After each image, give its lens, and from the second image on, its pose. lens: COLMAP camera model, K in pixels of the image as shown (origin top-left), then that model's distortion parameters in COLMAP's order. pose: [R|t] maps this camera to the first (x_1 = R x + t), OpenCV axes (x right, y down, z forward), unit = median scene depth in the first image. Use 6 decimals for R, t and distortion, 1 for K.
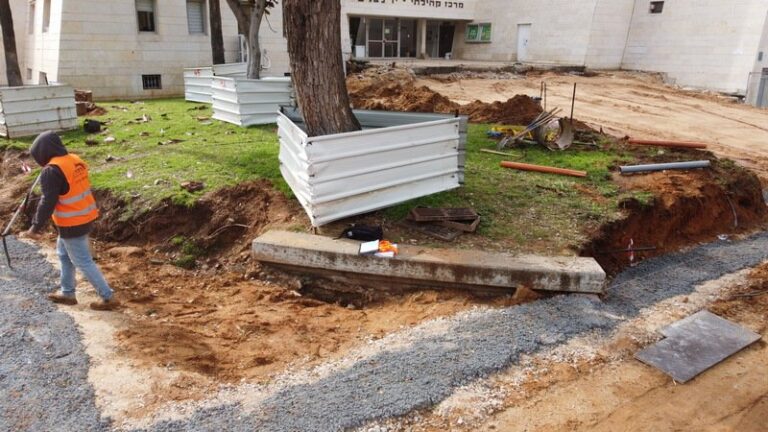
lens RADIAL K [[578.6, 0, 383.5], [0, 578.6, 216.2], [0, 0, 1]] dist [-0.012449, 0.004707]
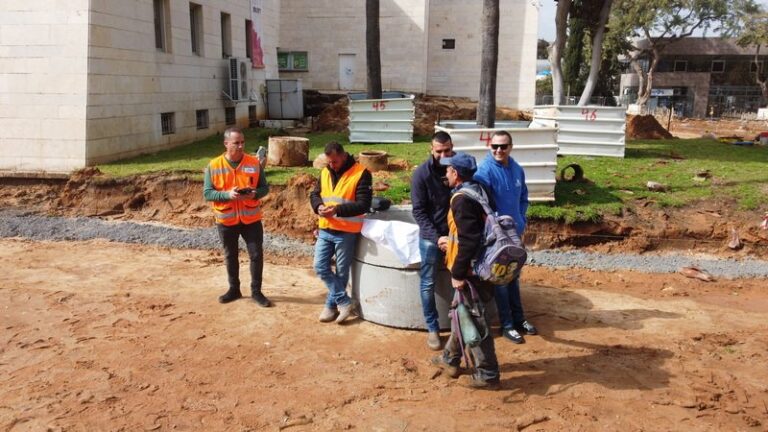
lens RADIAL K [[578.6, 0, 383.9], [0, 578.6, 215.7], [0, 0, 1]] dist [-0.012449, 0.004707]
pose [[0.691303, -0.161690, 0.704242, -0.534077], [0.195207, 0.980192, 0.033425, -0.076914], [-0.695697, 0.114366, 0.709173, 0.276489]]
